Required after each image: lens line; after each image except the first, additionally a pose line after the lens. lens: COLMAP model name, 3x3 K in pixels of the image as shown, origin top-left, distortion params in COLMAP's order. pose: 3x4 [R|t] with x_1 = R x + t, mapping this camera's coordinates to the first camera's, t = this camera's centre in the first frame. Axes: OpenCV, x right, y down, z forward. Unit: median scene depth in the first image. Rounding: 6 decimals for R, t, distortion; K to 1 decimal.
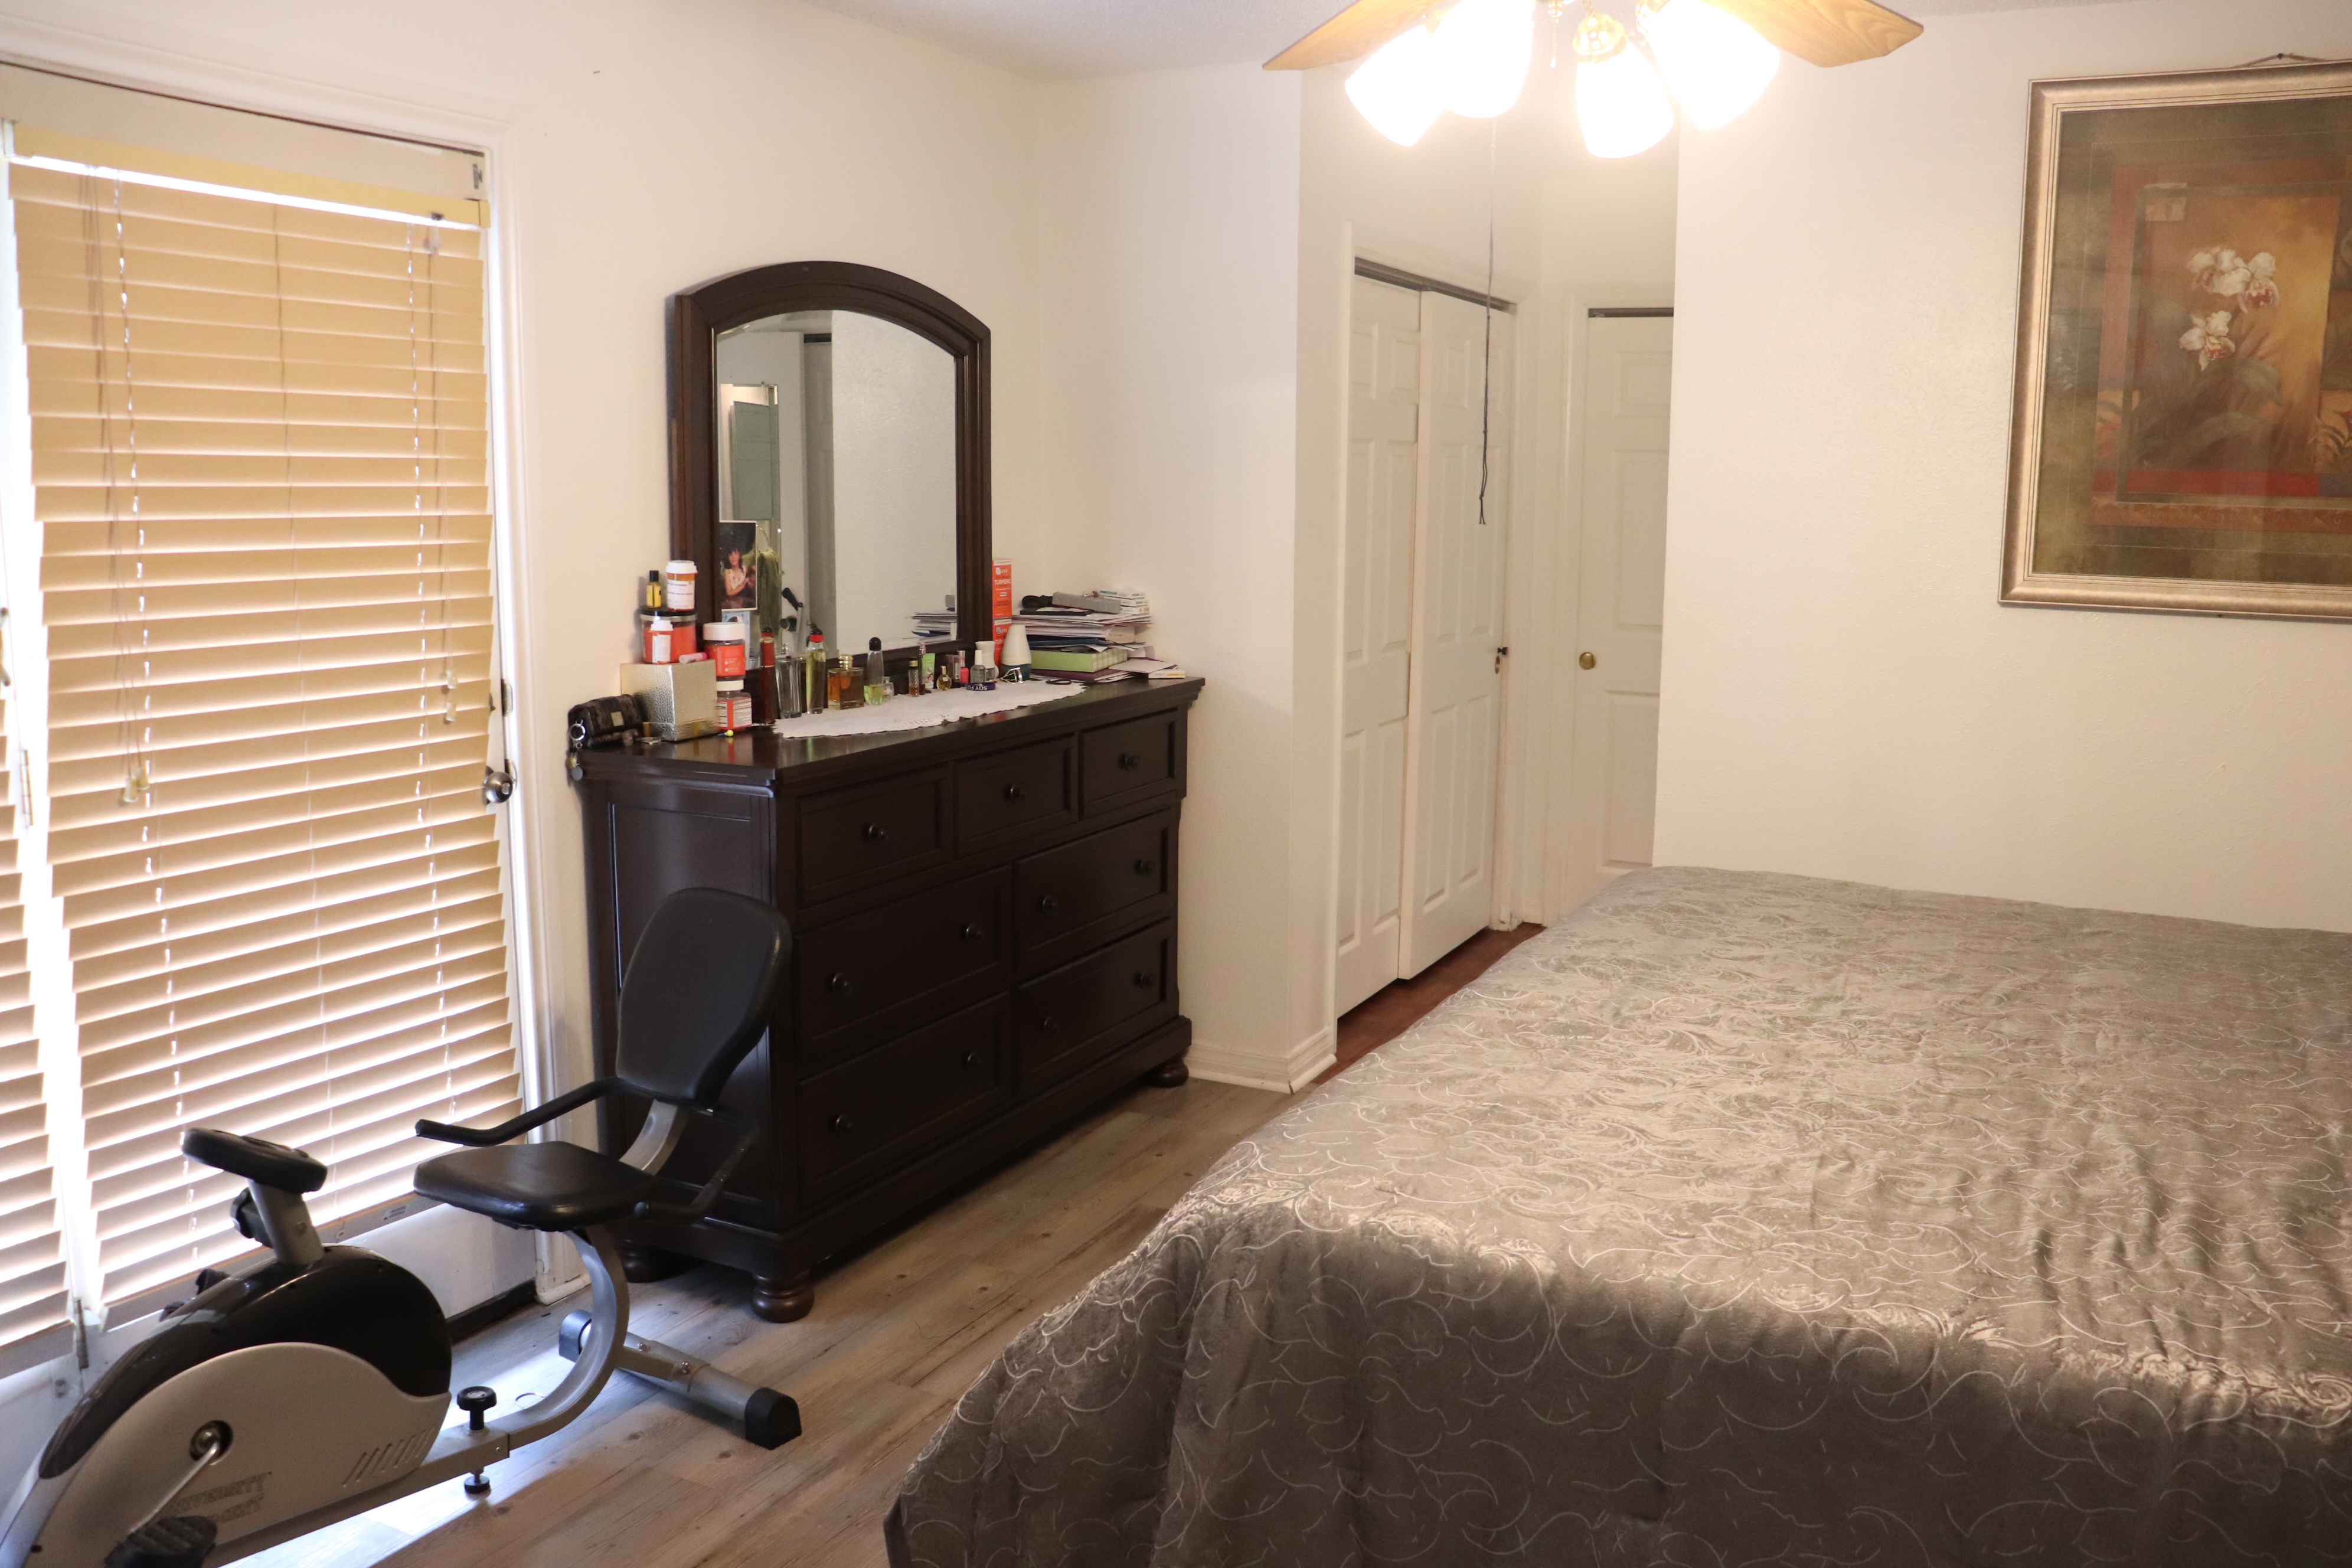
lens RADIAL K [[2019.1, 0, 1176.0], [0, 2019.1, 784.0], [0, 0, 1]] dist [0.002107, 0.000222]
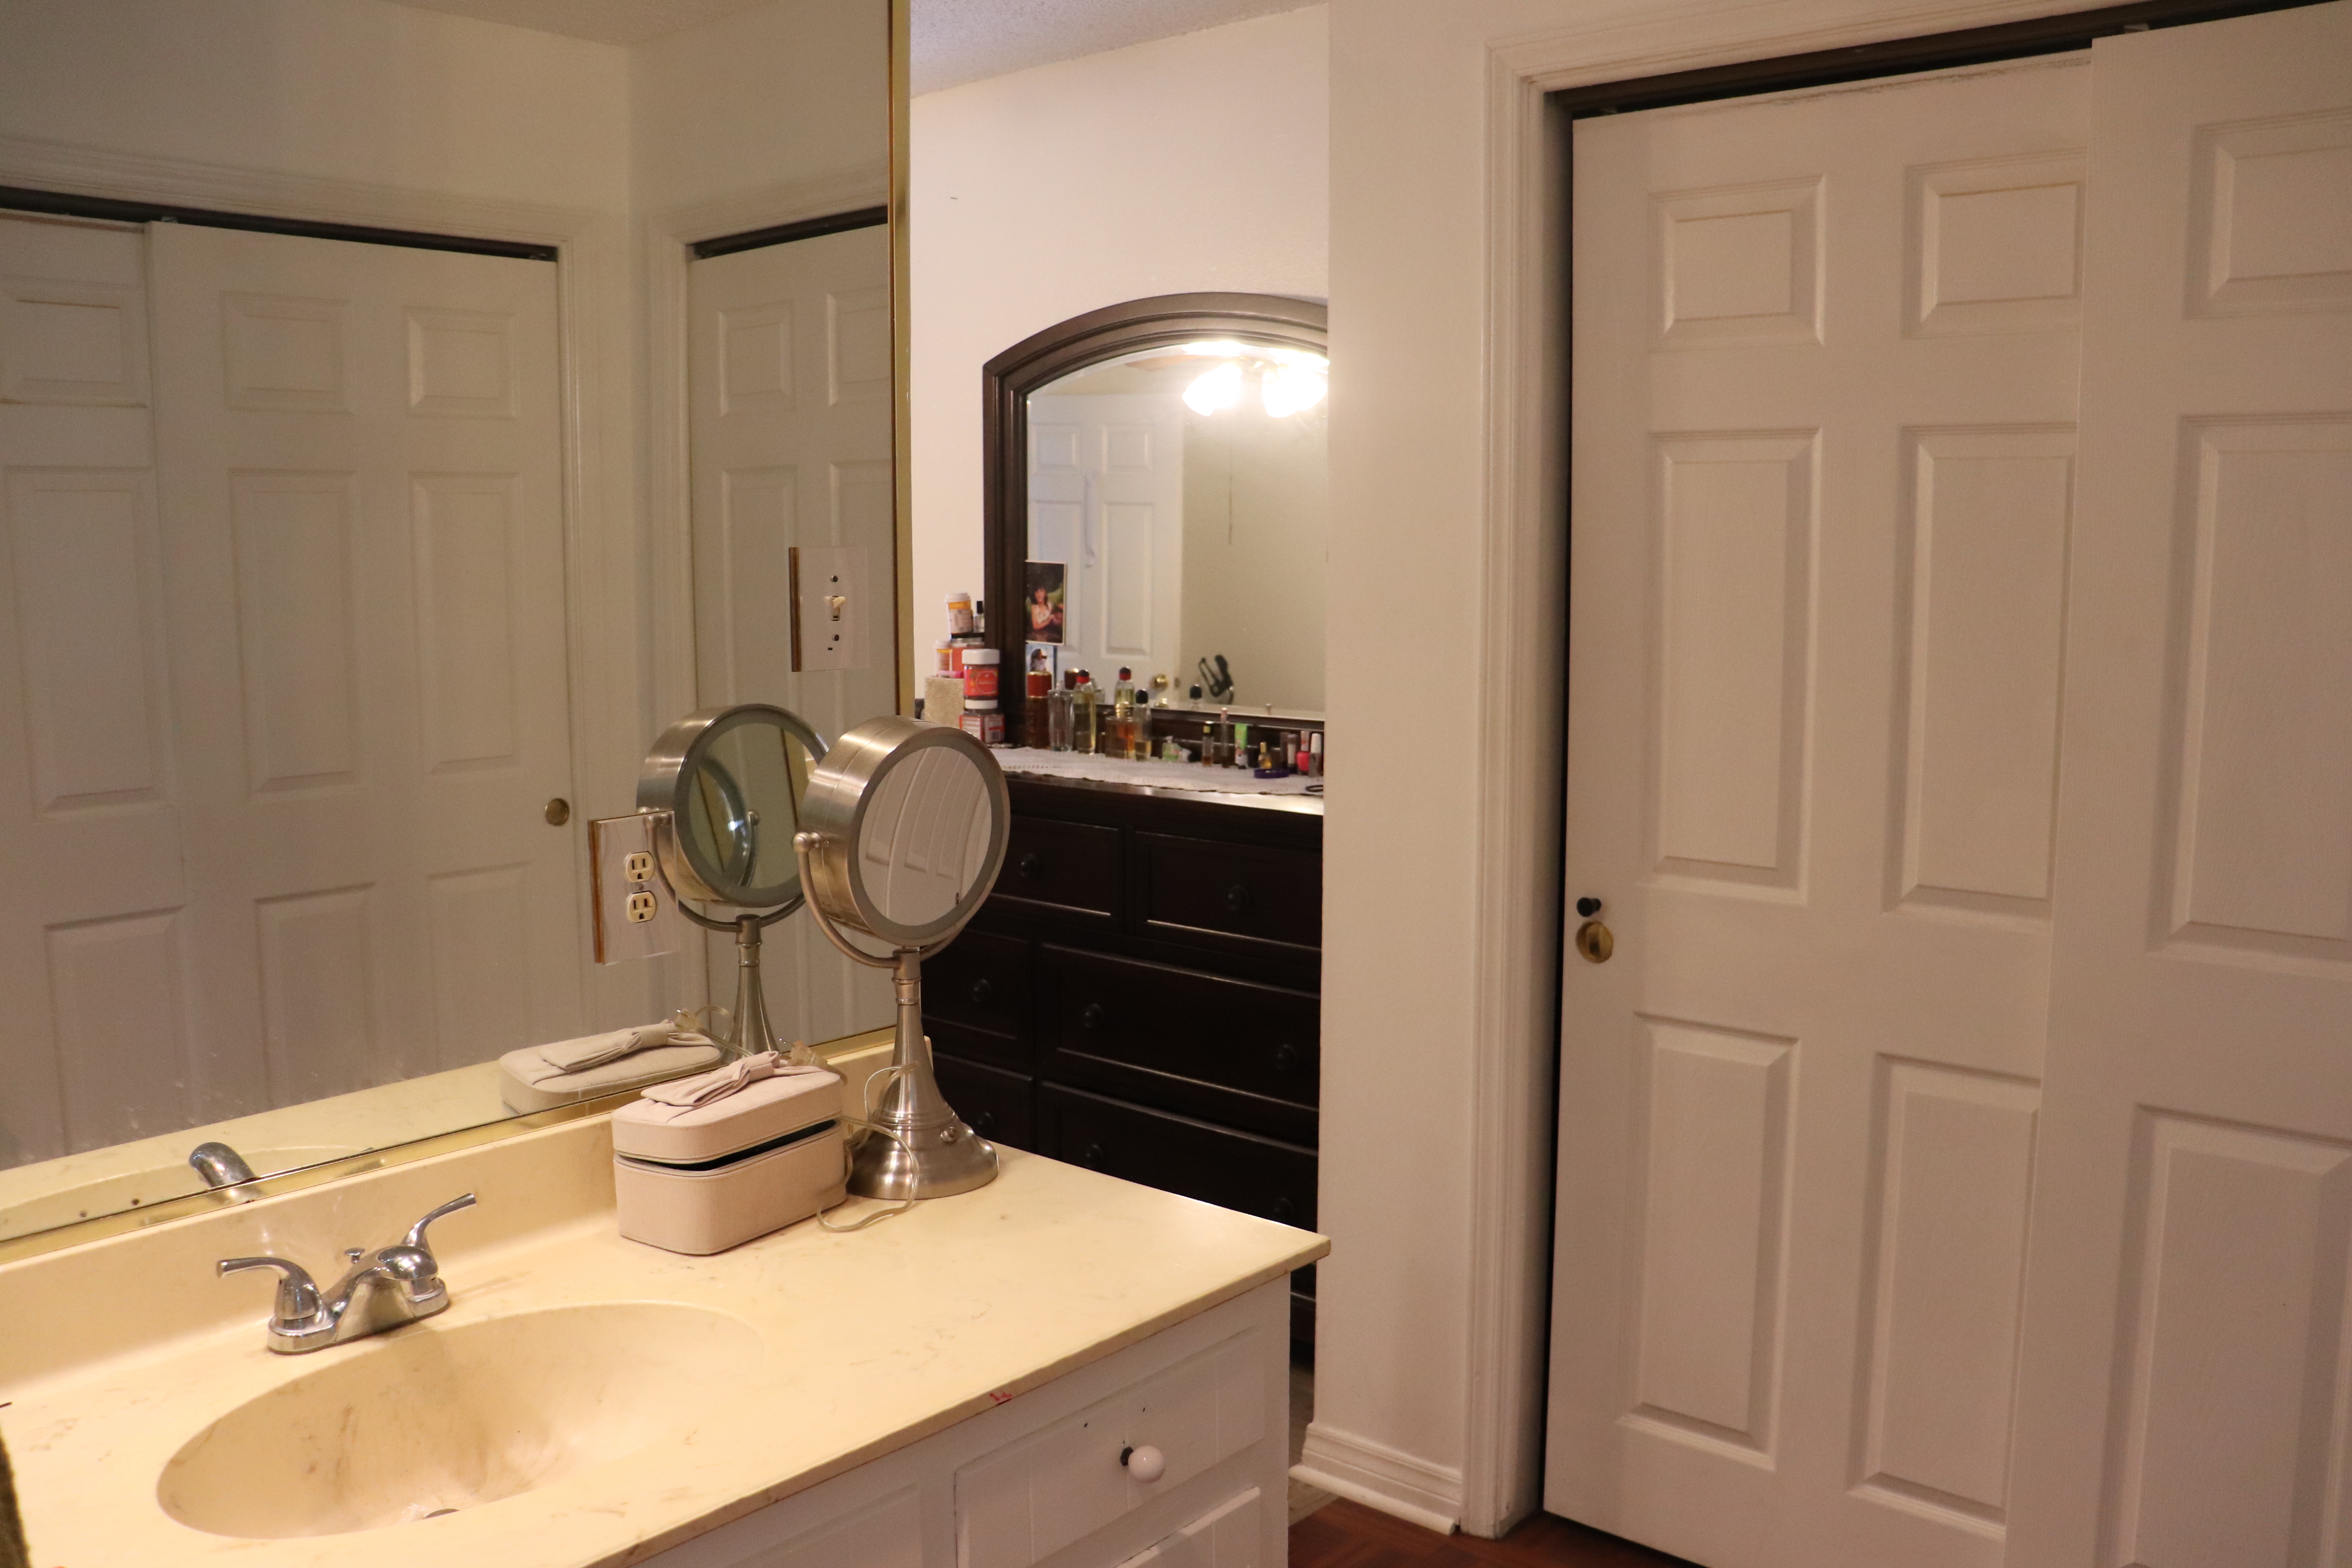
lens RADIAL K [[2019.1, 0, 1176.0], [0, 2019.1, 784.0], [0, 0, 1]] dist [0.002107, 0.000222]
pose [[-0.219827, 0.108724, -0.969461, 0.820838], [-0.160724, 0.976153, 0.145919, -0.182056], [0.962208, 0.187893, -0.197111, 1.298725]]
